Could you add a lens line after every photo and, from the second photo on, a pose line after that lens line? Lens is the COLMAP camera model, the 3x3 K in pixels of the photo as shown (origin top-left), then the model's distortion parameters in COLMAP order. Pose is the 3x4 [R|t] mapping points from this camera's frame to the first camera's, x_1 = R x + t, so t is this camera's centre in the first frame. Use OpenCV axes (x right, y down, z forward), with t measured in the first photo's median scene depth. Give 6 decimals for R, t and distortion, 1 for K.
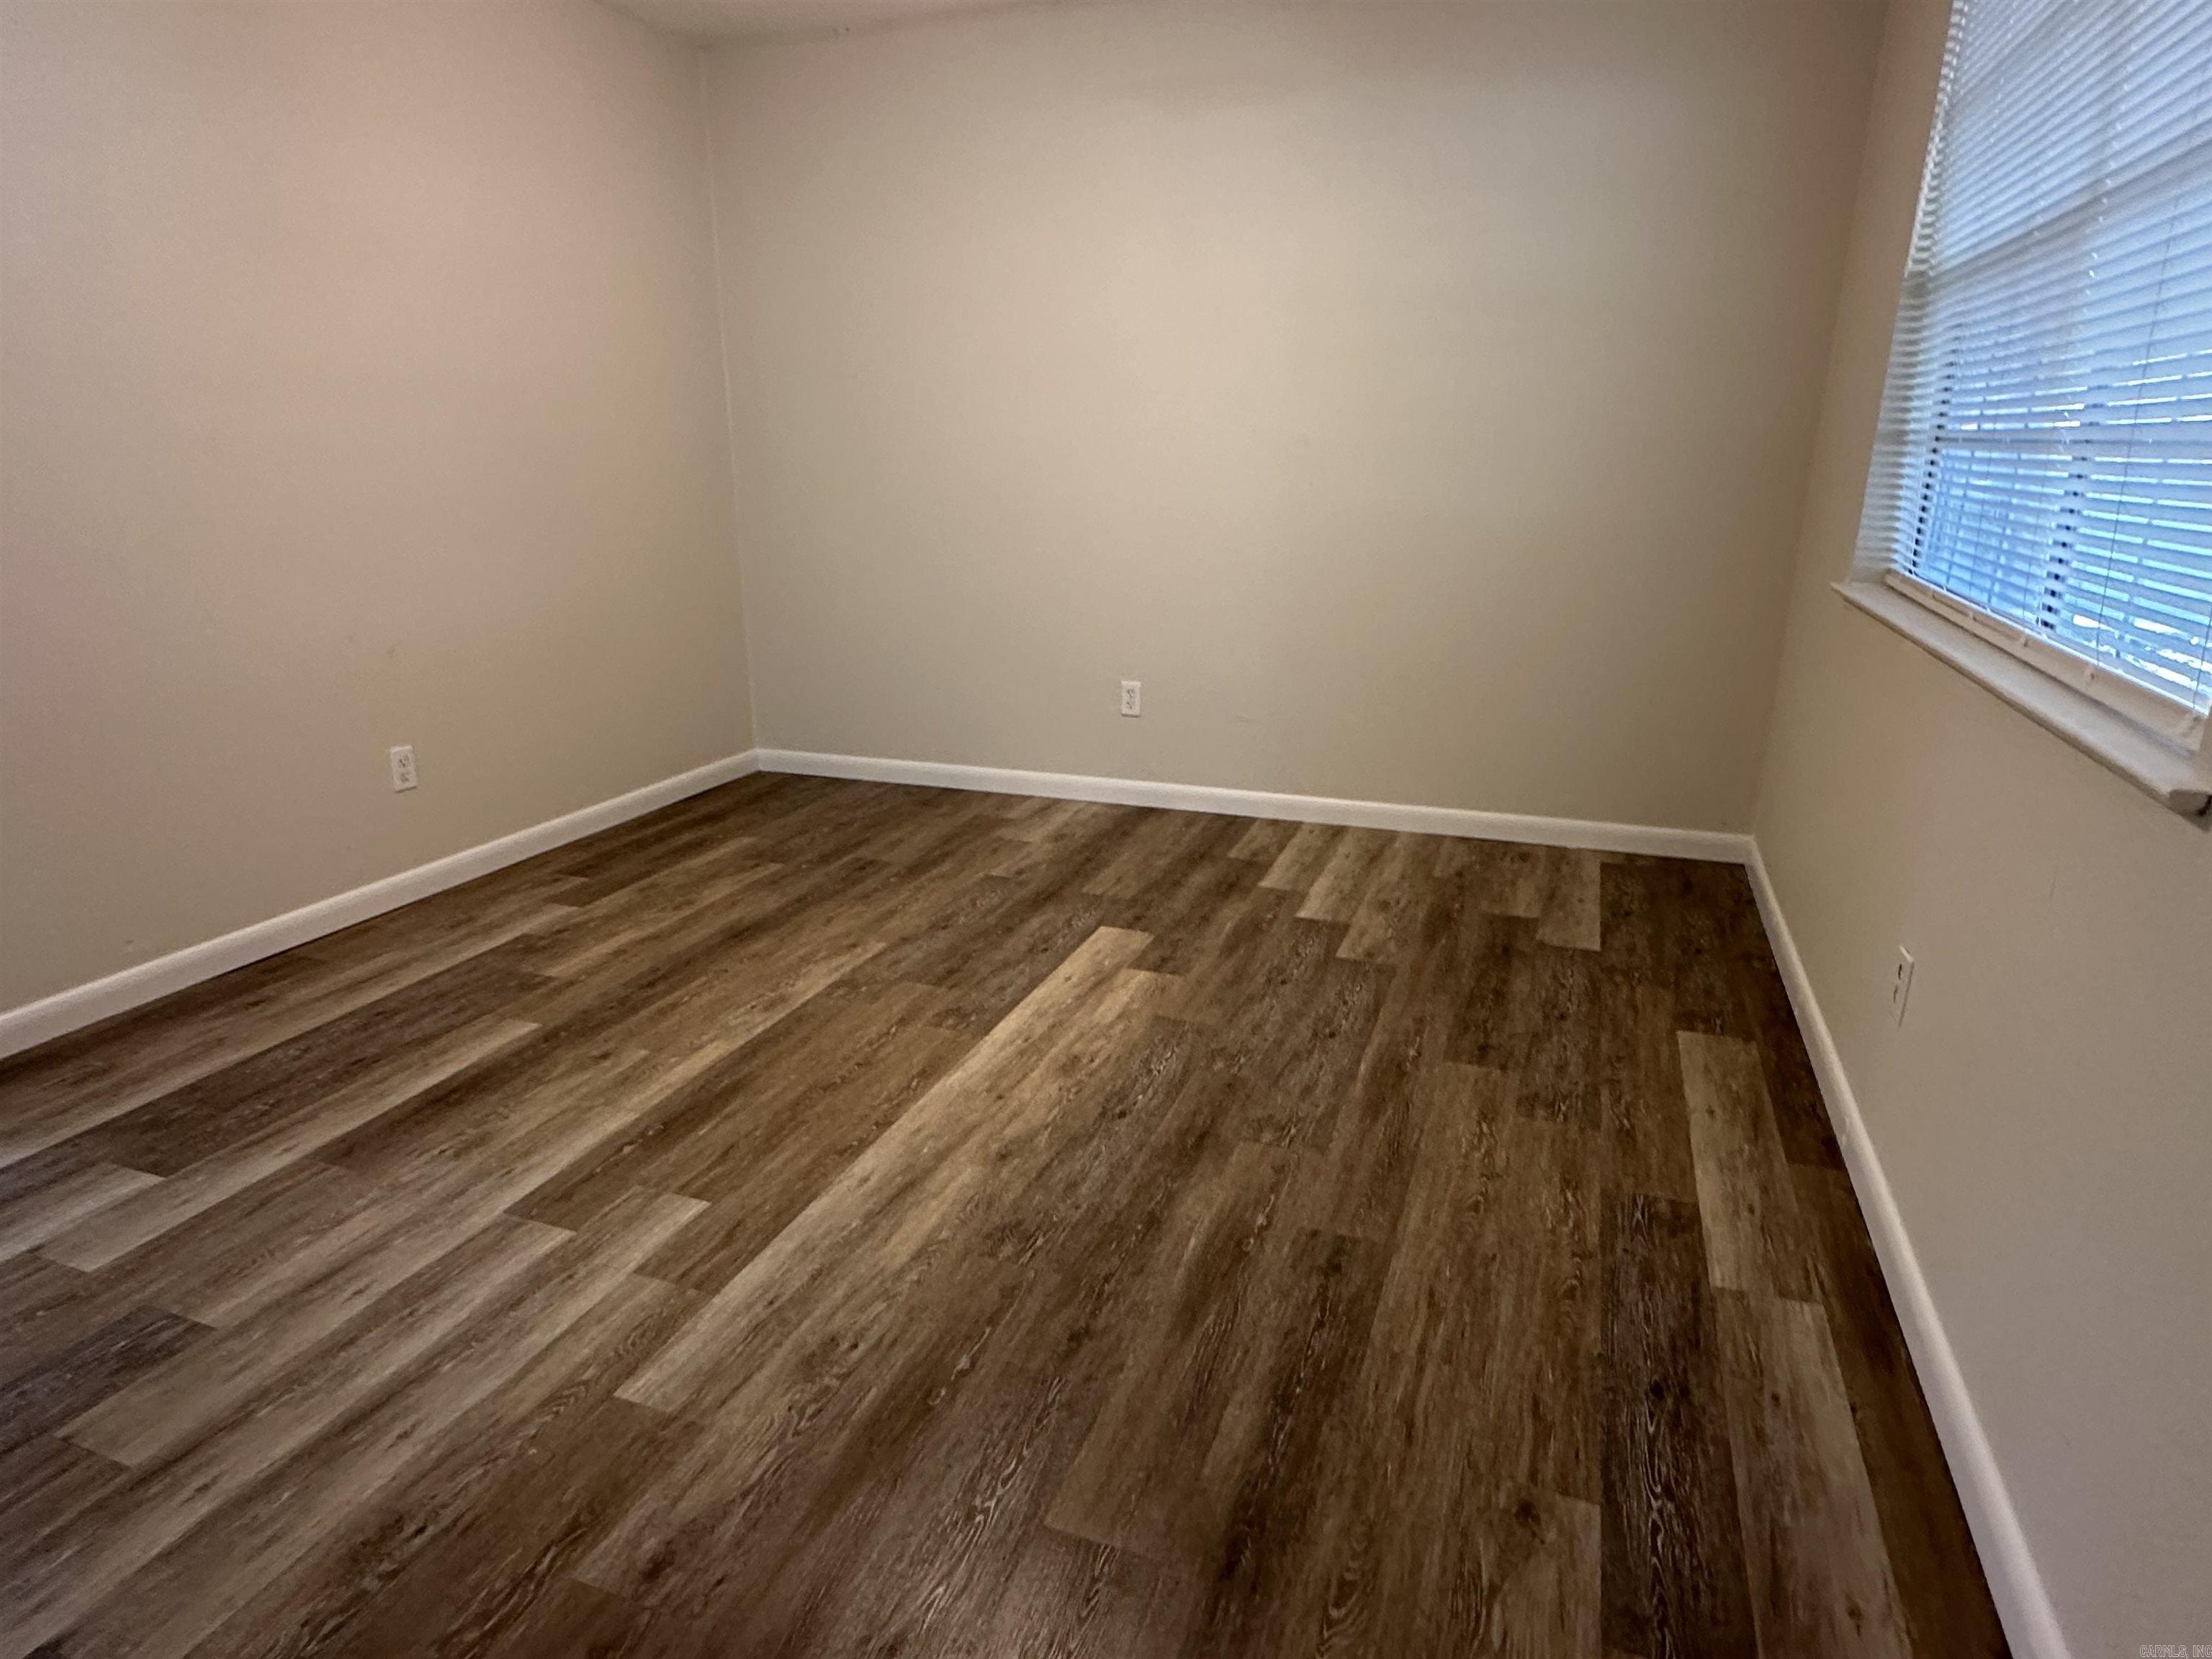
lens RADIAL K [[1260.6, 0, 1107.8], [0, 1260.6, 830.9], [0, 0, 1]] dist [-0.005243, 0.001466]
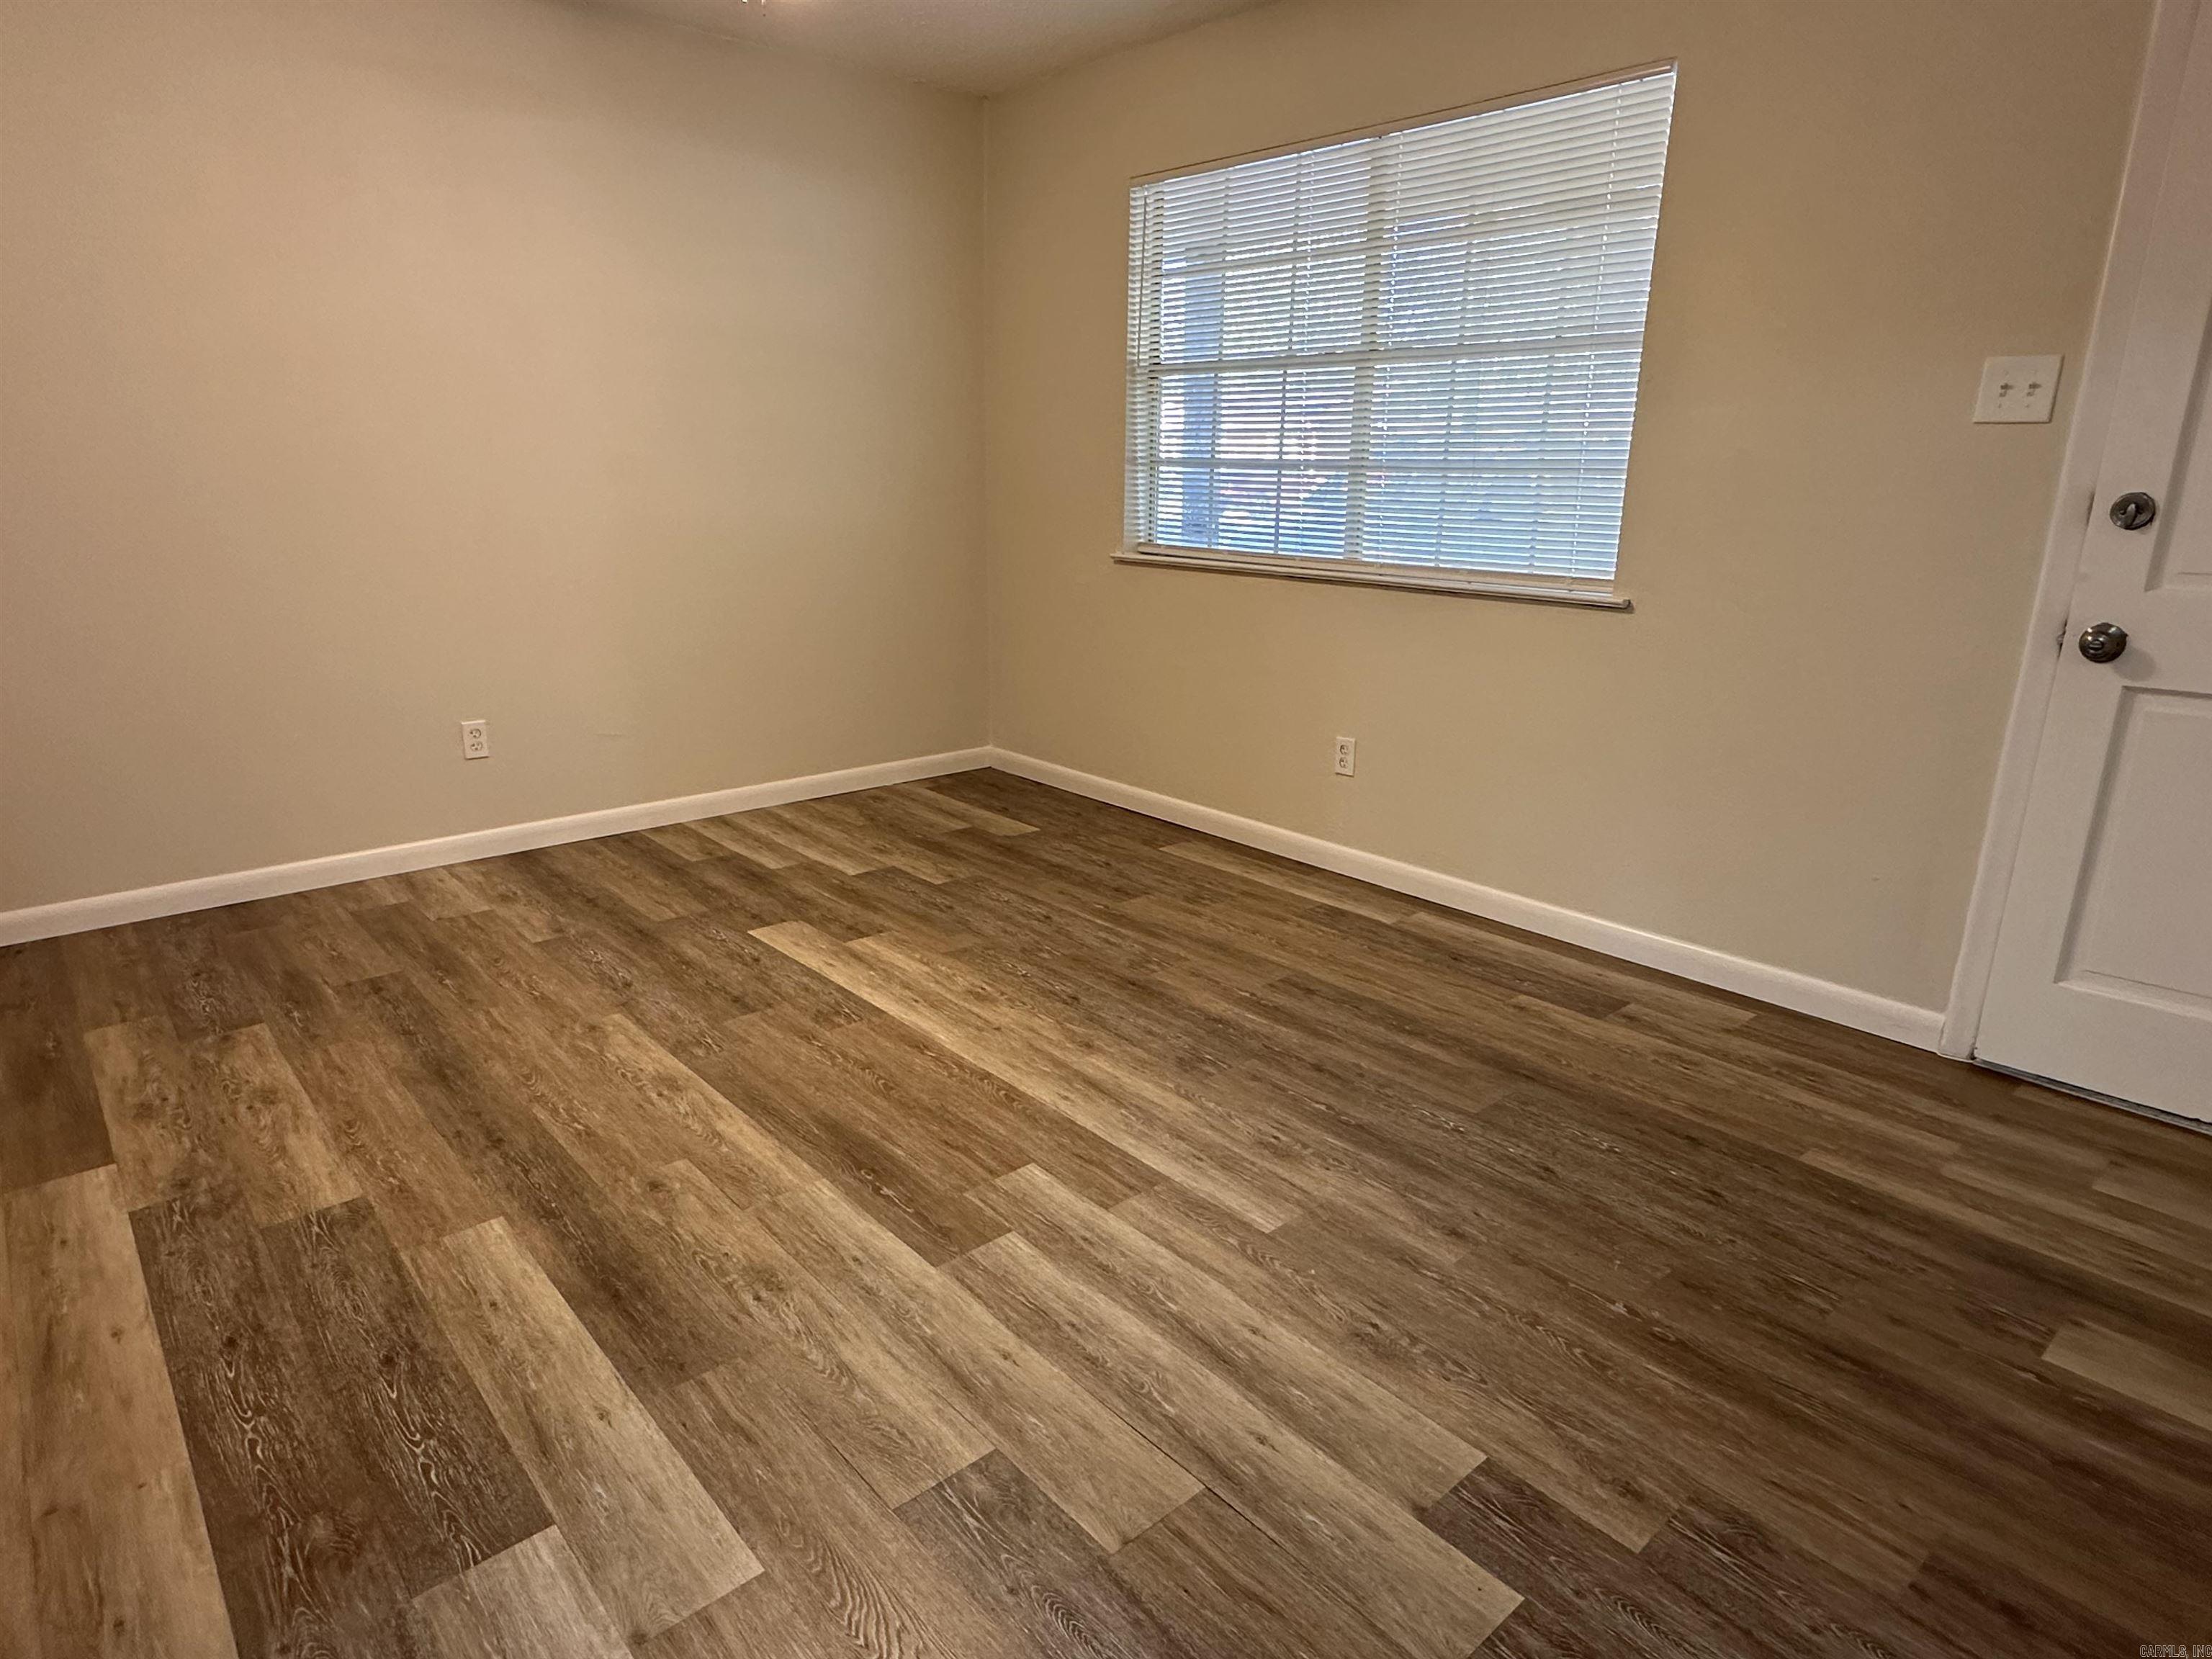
lens RADIAL K [[1260.6, 0, 1098.4], [0, 1260.6, 828.0], [0, 0, 1]] dist [-0.005243, 0.001466]
pose [[0.475232, -0.235588, 0.847734, -0.834459], [0.247800, 0.960323, 0.127962, -0.075385], [-0.844245, 0.149257, 0.514755, 0.264013]]
